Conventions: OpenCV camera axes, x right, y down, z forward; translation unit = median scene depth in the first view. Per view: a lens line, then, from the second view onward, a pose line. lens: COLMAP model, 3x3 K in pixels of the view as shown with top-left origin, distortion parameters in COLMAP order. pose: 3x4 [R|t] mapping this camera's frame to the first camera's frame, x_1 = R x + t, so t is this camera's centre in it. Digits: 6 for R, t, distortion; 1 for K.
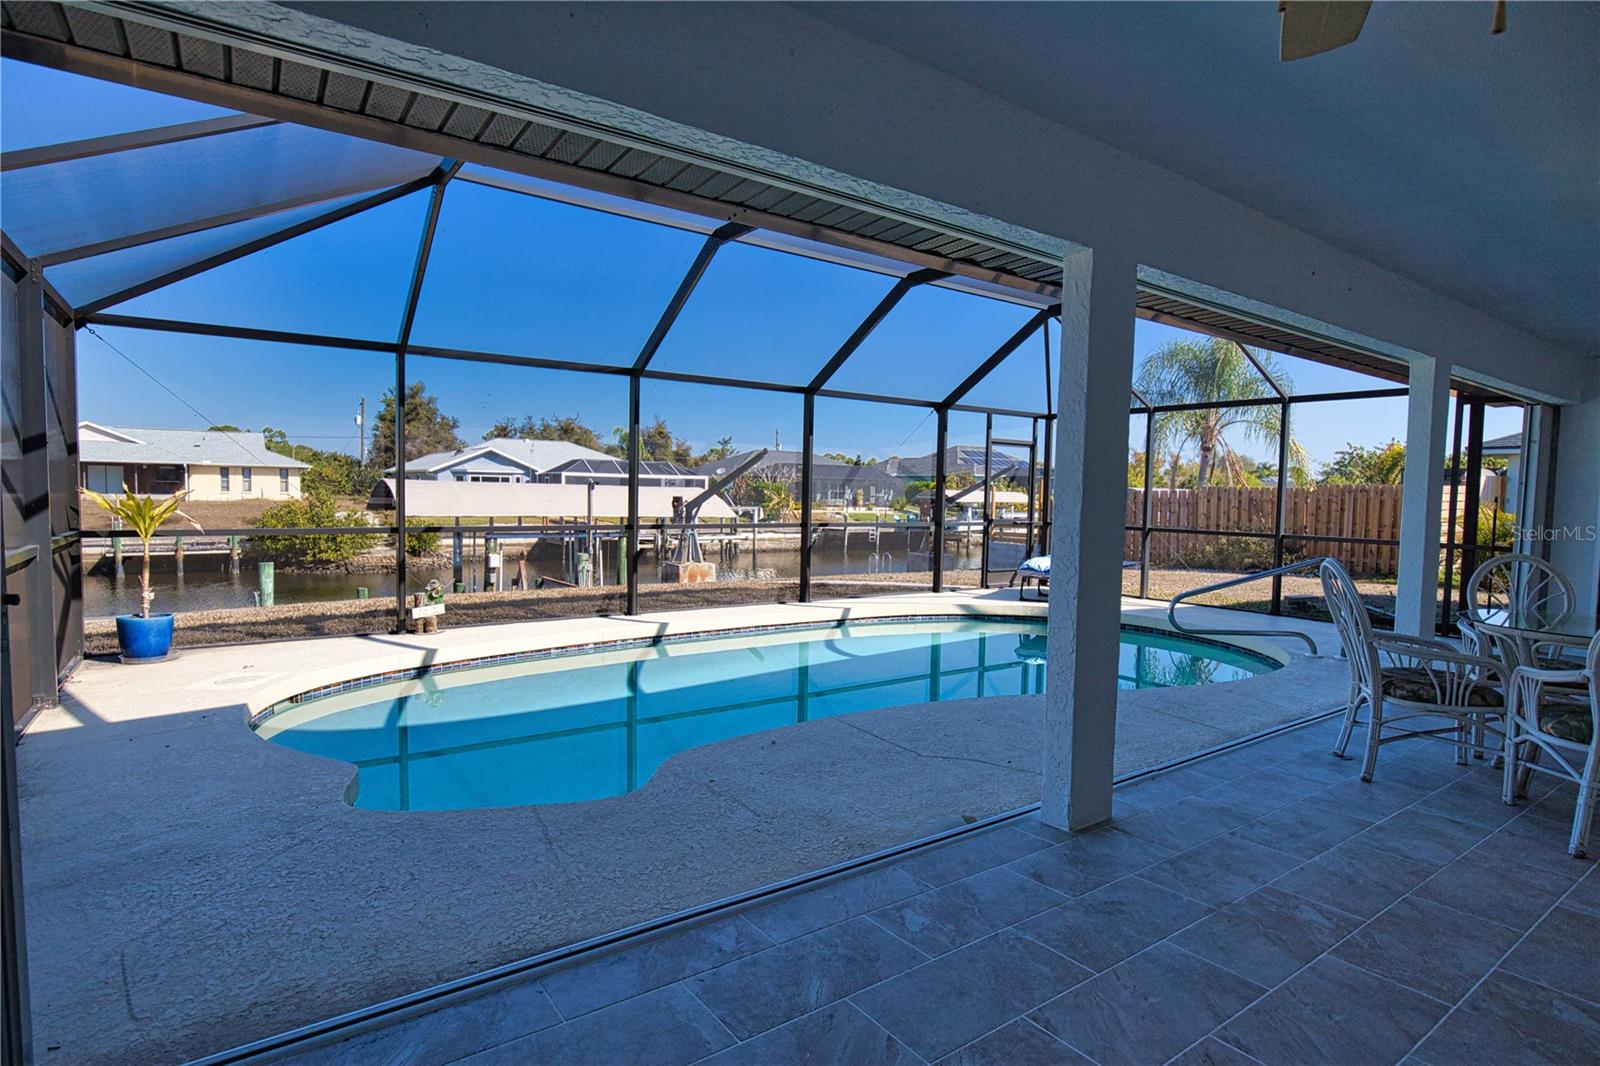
lens RADIAL K [[830.4, 0, 806.7], [0, 830.4, 542.9], [0, 0, 1]] dist [-0.011096, 0.000905]
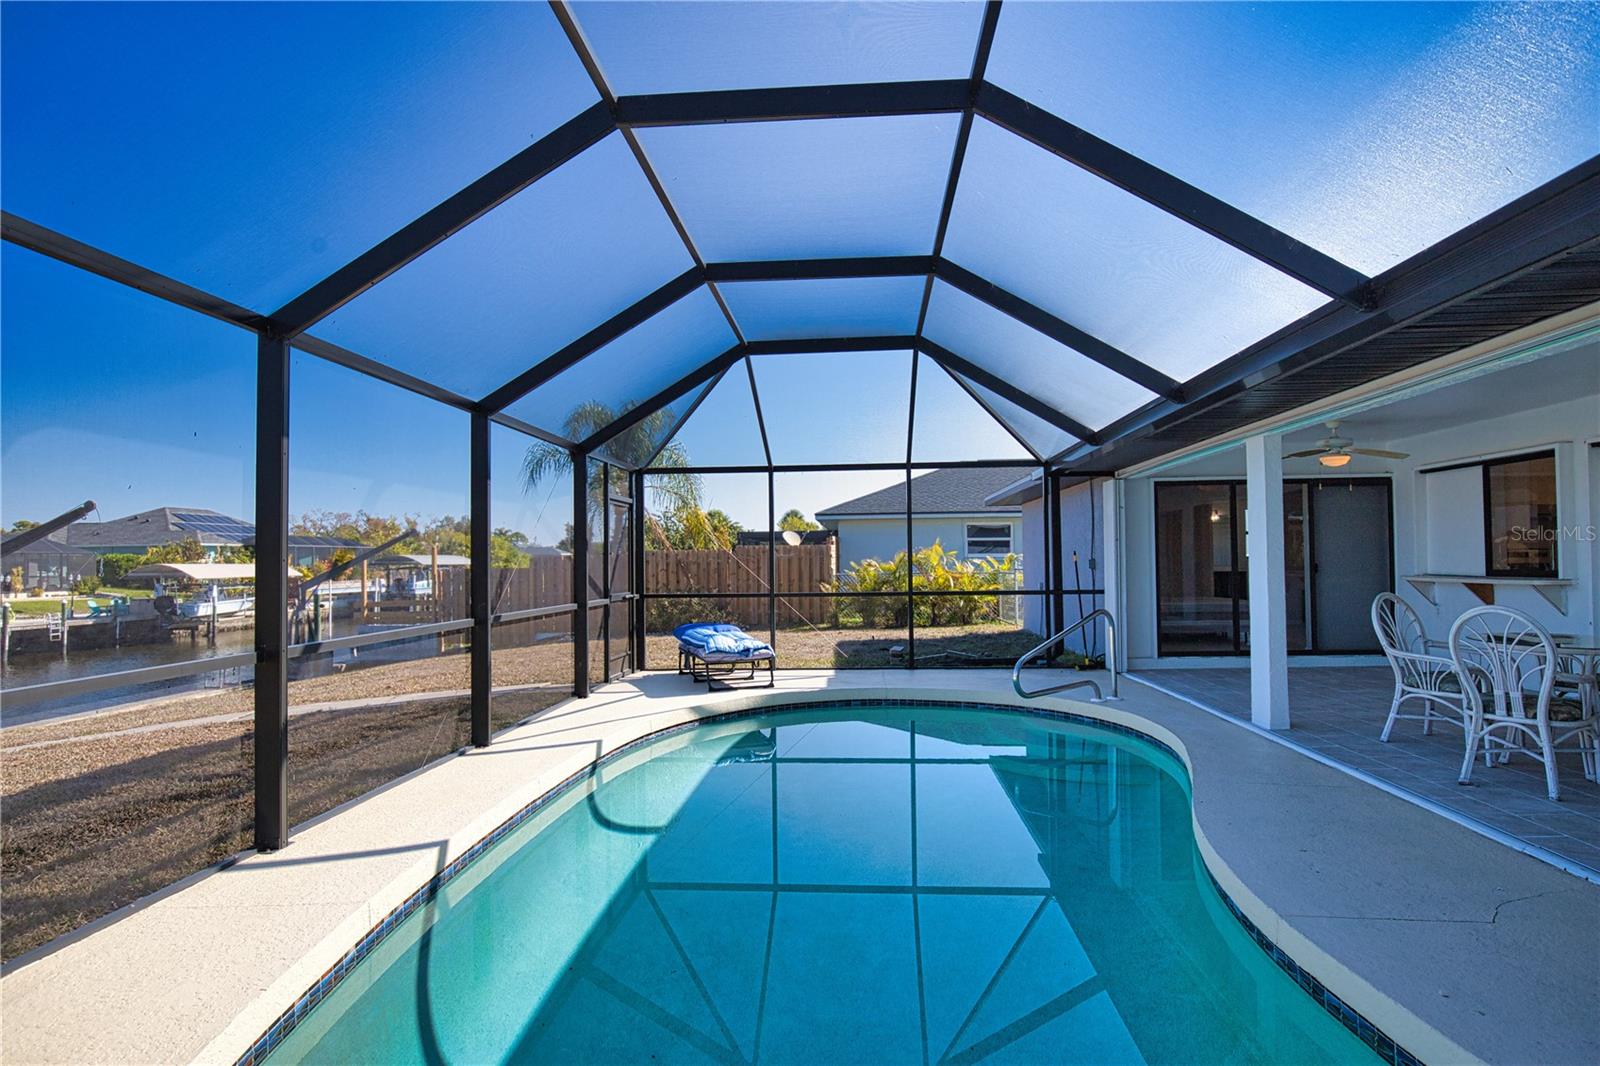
lens RADIAL K [[830.4, 0, 802.9], [0, 830.4, 536.1], [0, 0, 1]] dist [-0.011096, 0.000905]
pose [[0.636475, -0.007999, 0.771256, -0.856069], [0.075557, 0.995783, -0.052025, -0.092596], [-0.767588, 0.091386, 0.634396, 1.053353]]
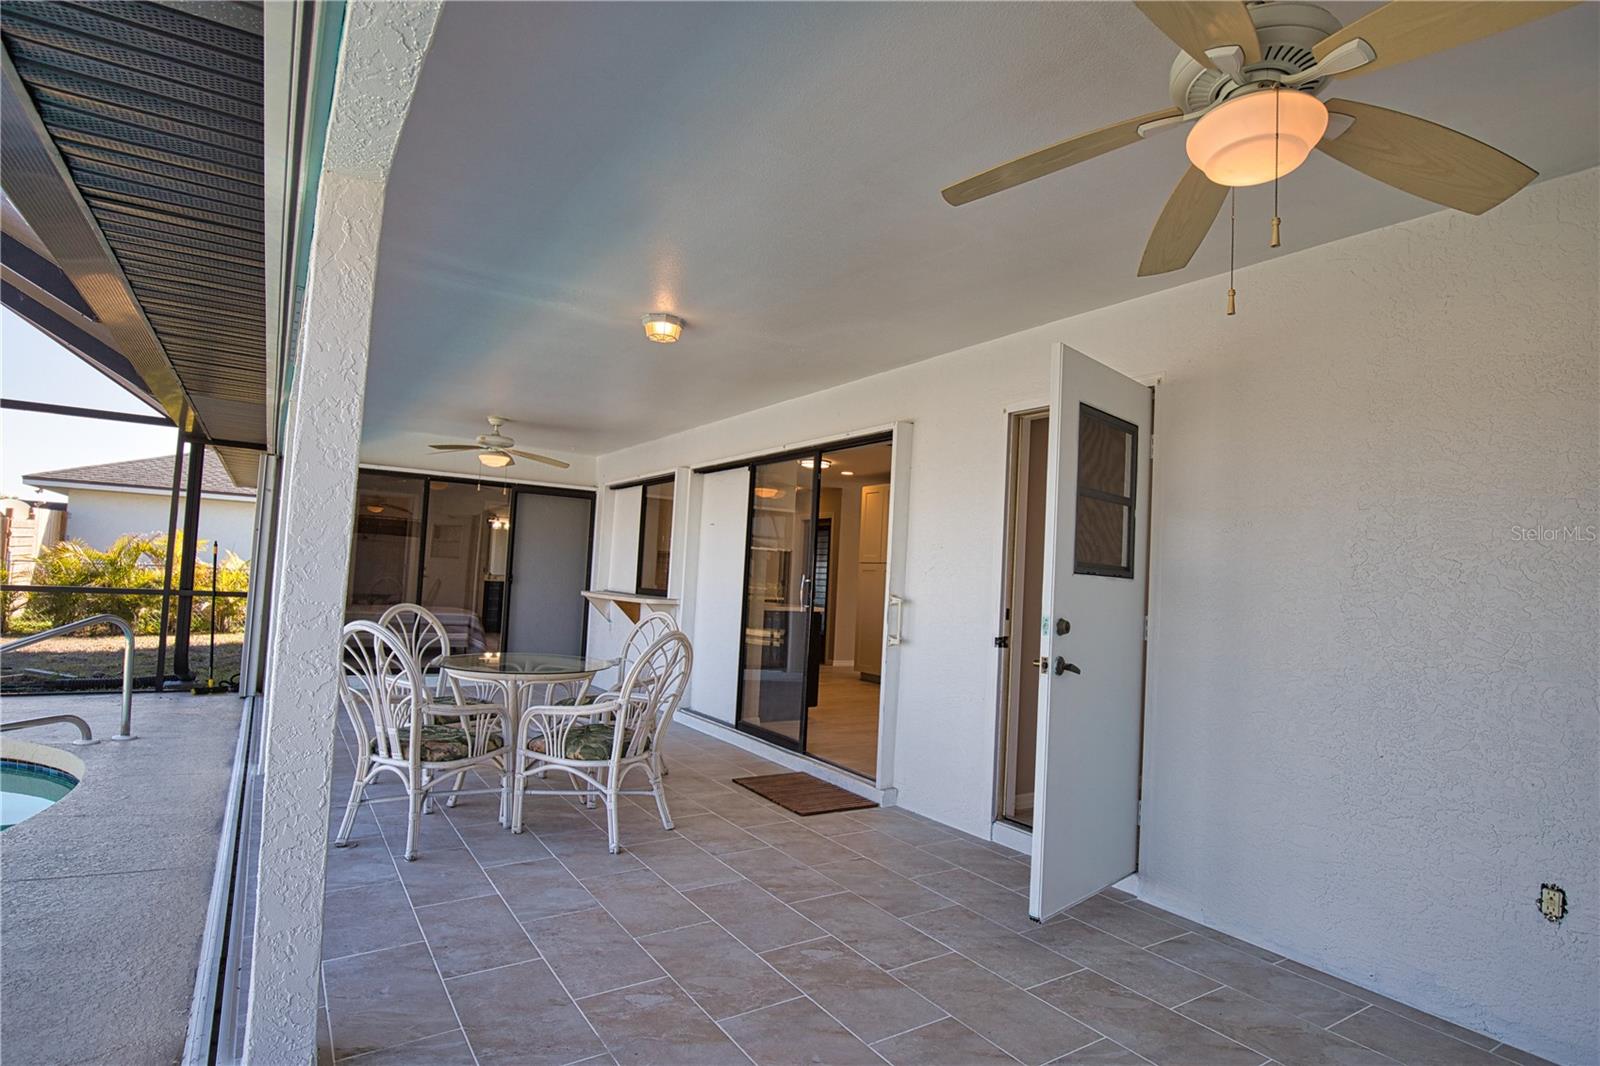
lens RADIAL K [[830.4, 0, 808.4], [0, 830.4, 535.2], [0, 0, 1]] dist [-0.011096, 0.000905]
pose [[0.046063, 0.035218, 0.998318, -0.245124], [0.014785, 0.999245, -0.035933, -0.036802], [-0.998829, 0.016415, 0.045507, 0.509022]]
